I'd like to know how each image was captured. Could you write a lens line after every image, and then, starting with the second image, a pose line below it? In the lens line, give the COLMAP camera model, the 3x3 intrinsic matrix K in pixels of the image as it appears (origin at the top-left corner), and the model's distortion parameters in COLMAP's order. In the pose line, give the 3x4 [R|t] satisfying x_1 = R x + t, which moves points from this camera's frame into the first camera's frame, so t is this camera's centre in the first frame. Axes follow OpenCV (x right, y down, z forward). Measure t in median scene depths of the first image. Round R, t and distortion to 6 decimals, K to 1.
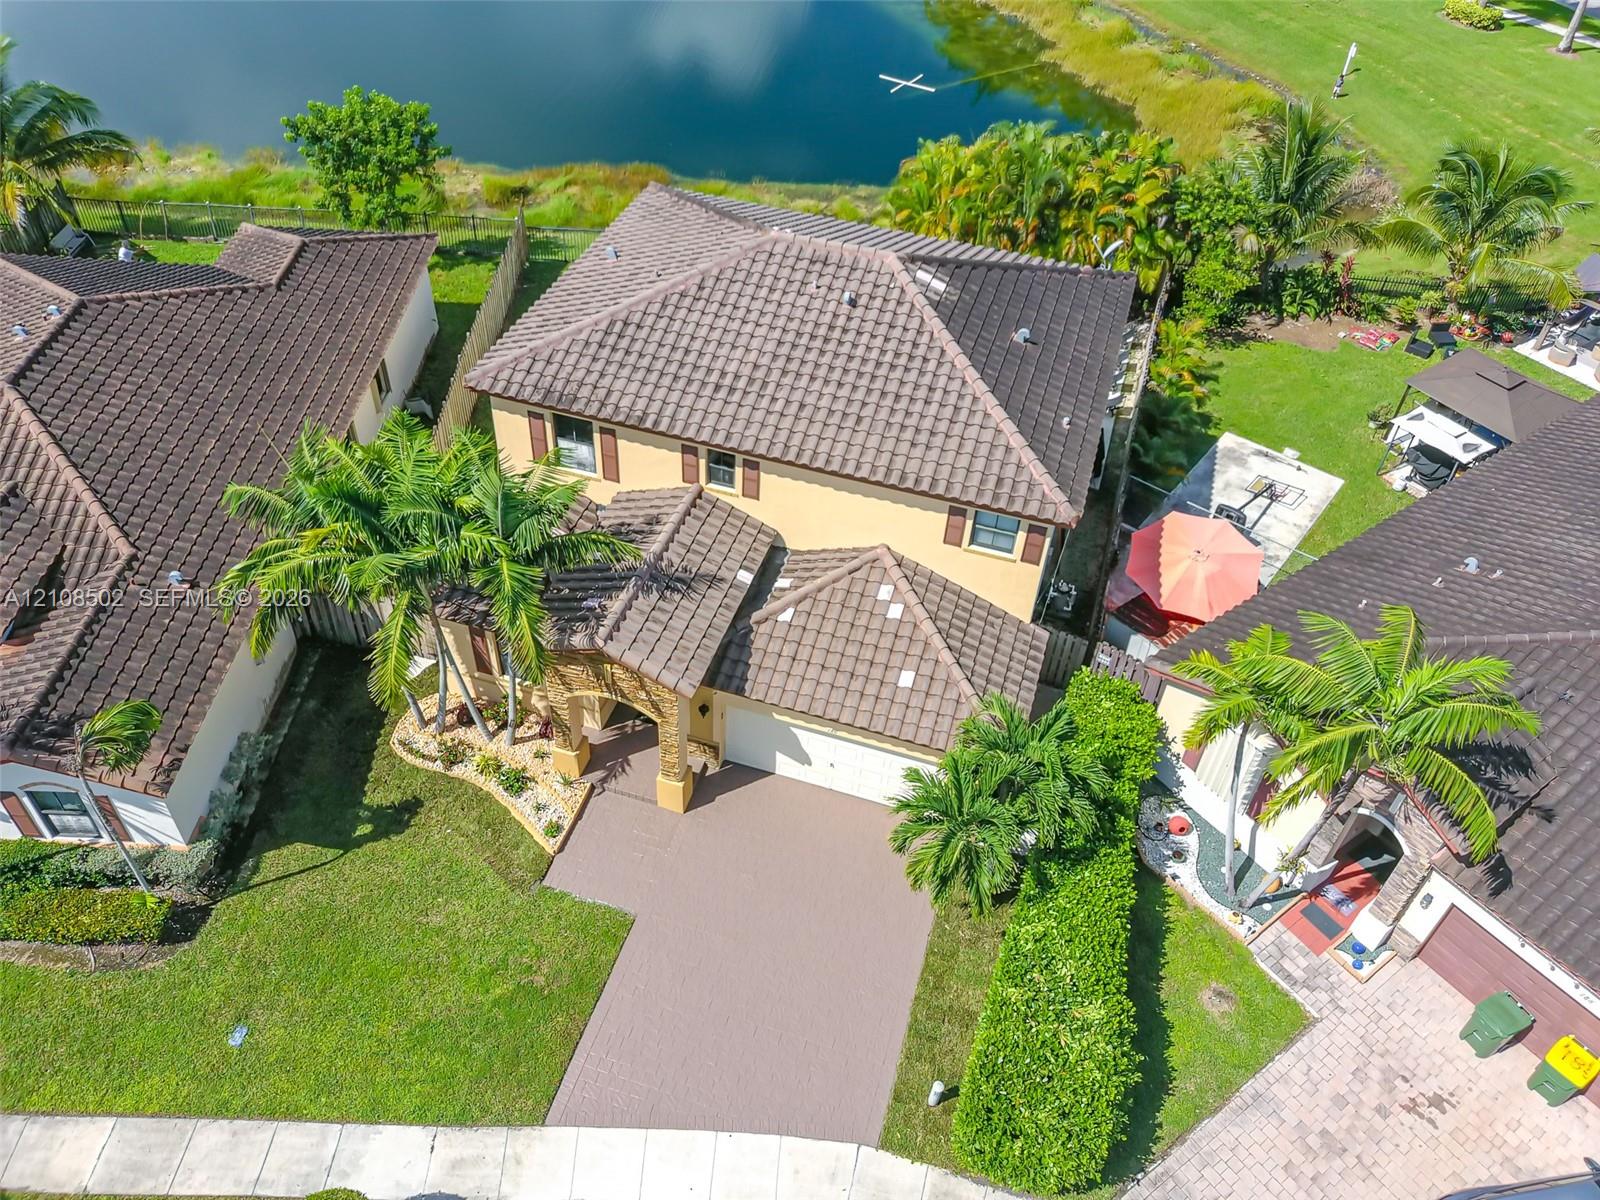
lens RADIAL K [[1201.9, 0, 800.0], [0, 1201.9, 600.0], [0, 0, 1]] dist [0.112909, -0.197523]
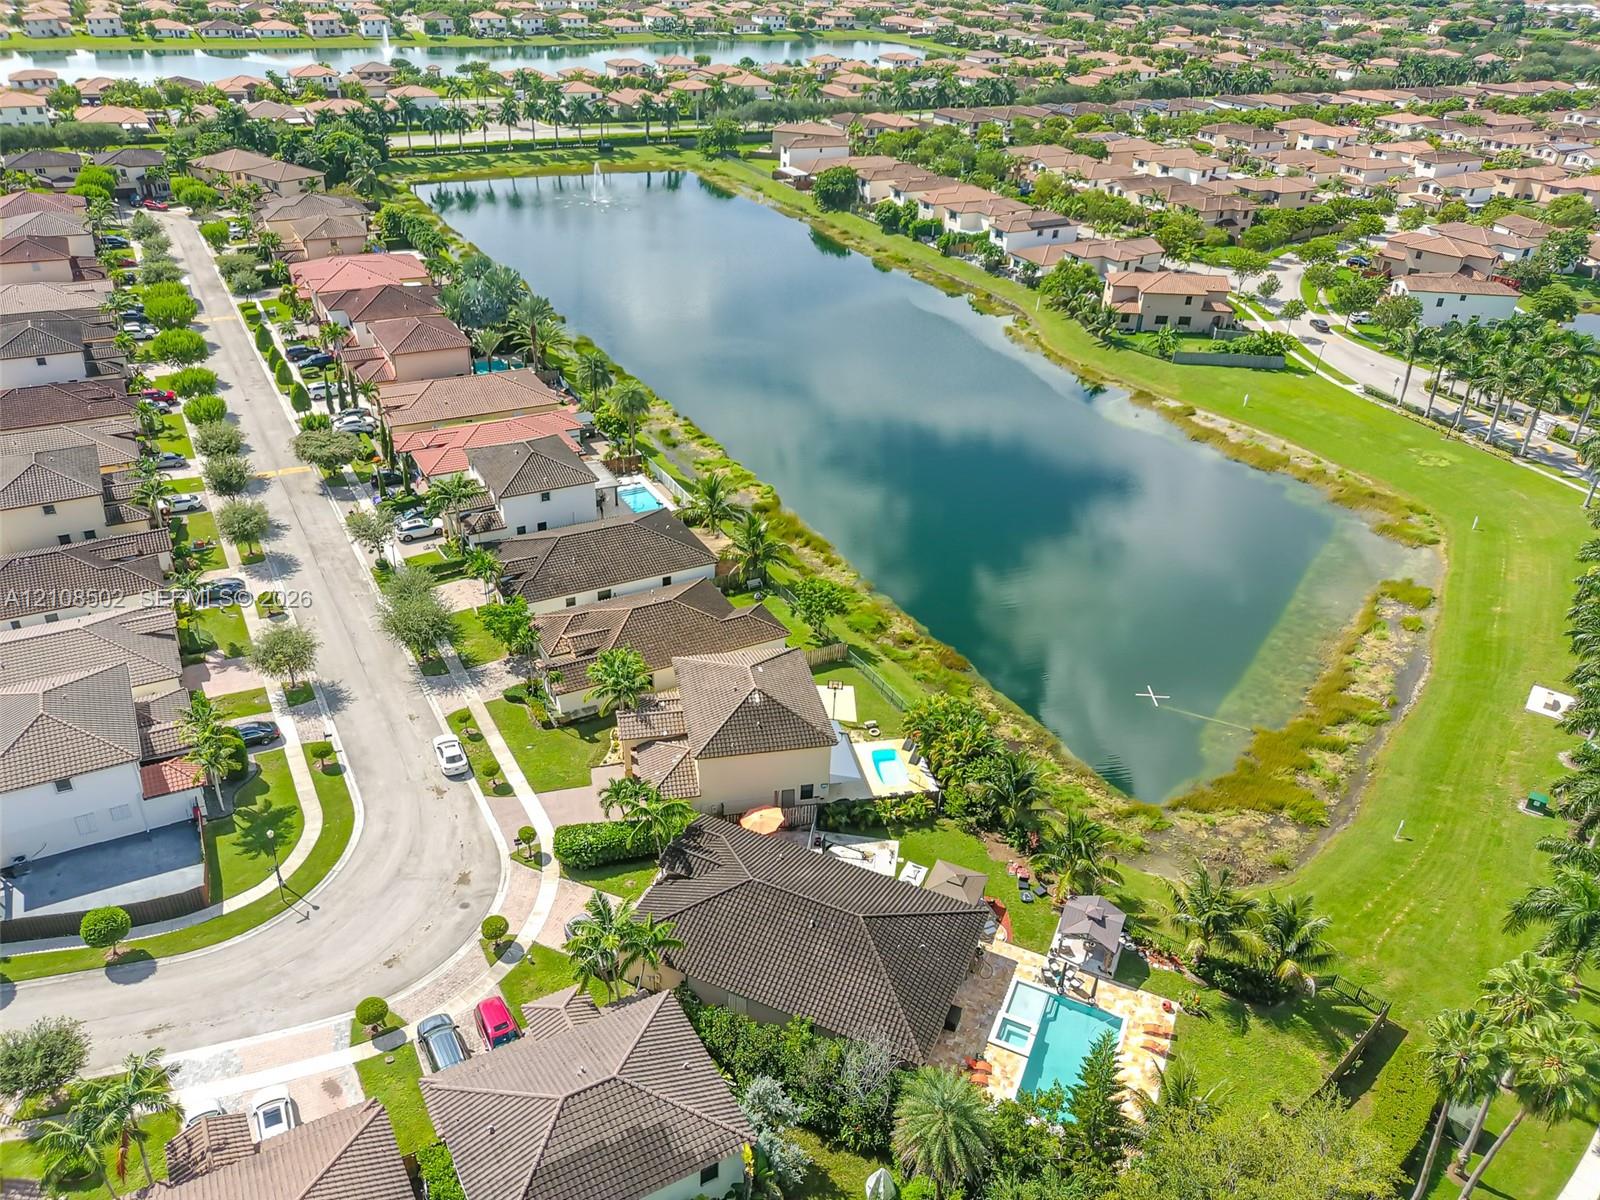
lens RADIAL K [[1201.9, 0, 800.0], [0, 1201.9, 600.0], [0, 0, 1]] dist [0.112909, -0.197523]
pose [[0.493292, 0.410172, -0.767087, 2.692288], [-0.603642, 0.796366, 0.037642, -0.699355], [0.626322, 0.444478, 0.640438, -1.213034]]
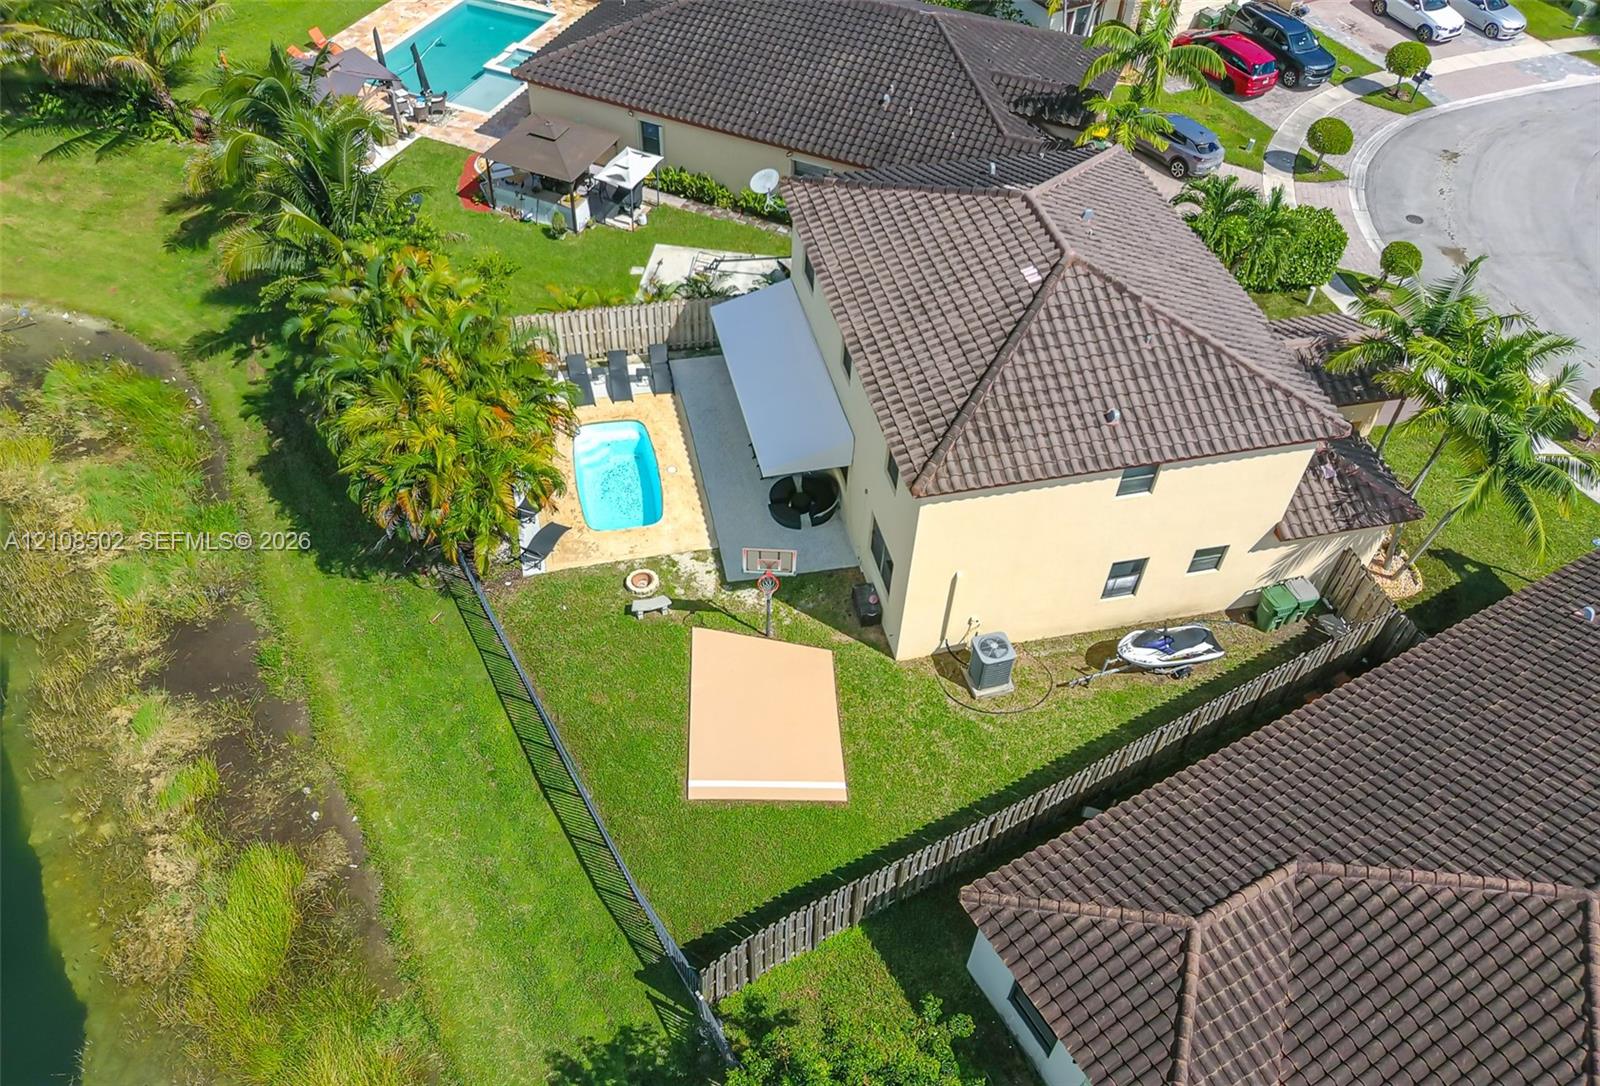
lens RADIAL K [[1286.1, 0, 800.0], [0, 1286.1, 543.0], [0, 0, 1]] dist [0.077964, -0.000819]
pose [[-0.498772, -0.674007, 0.544922, -0.750428], [0.552921, 0.236728, 0.798898, -1.365660], [-0.667462, 0.699767, 0.254599, 1.055889]]
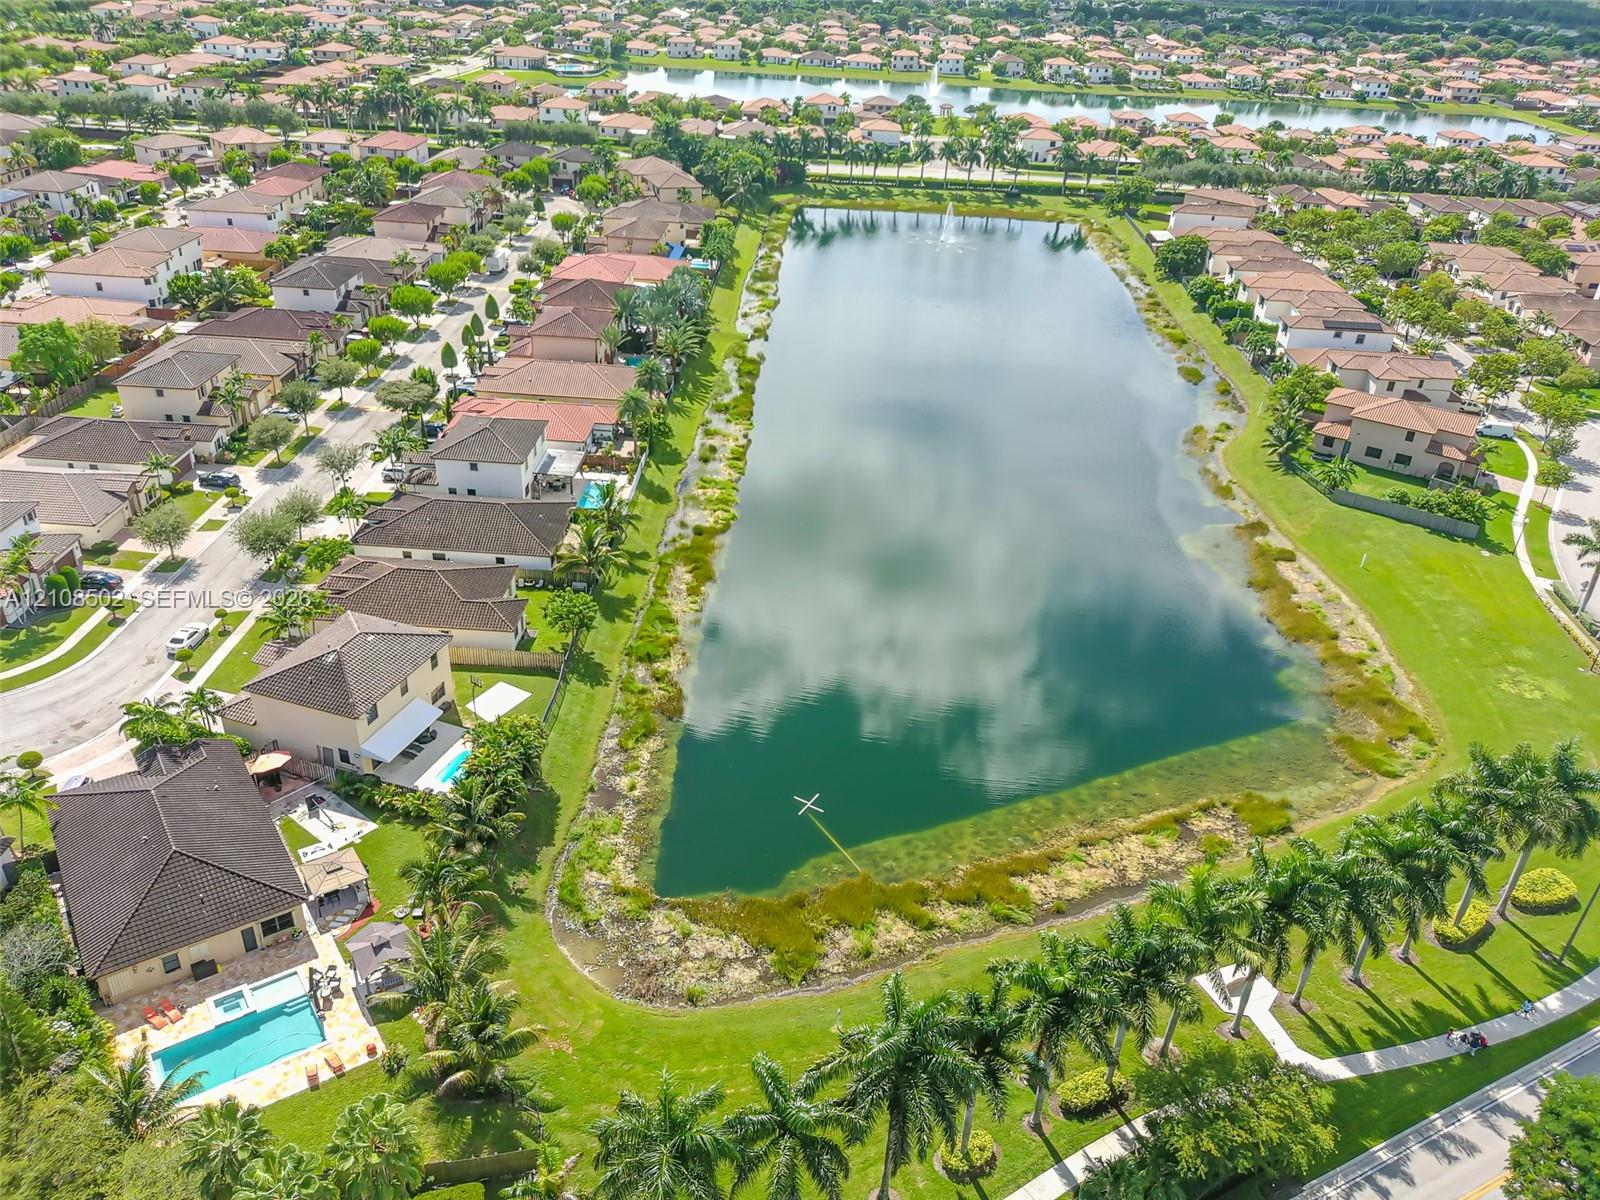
lens RADIAL K [[1201.9, 0, 800.0], [0, 1201.9, 600.0], [0, 0, 1]] dist [0.112909, -0.197523]
pose [[-0.028634, 0.449138, -0.893003, 3.343355], [-0.717136, 0.613118, 0.331364, -2.664868], [0.696345, 0.649893, 0.304537, 0.784541]]
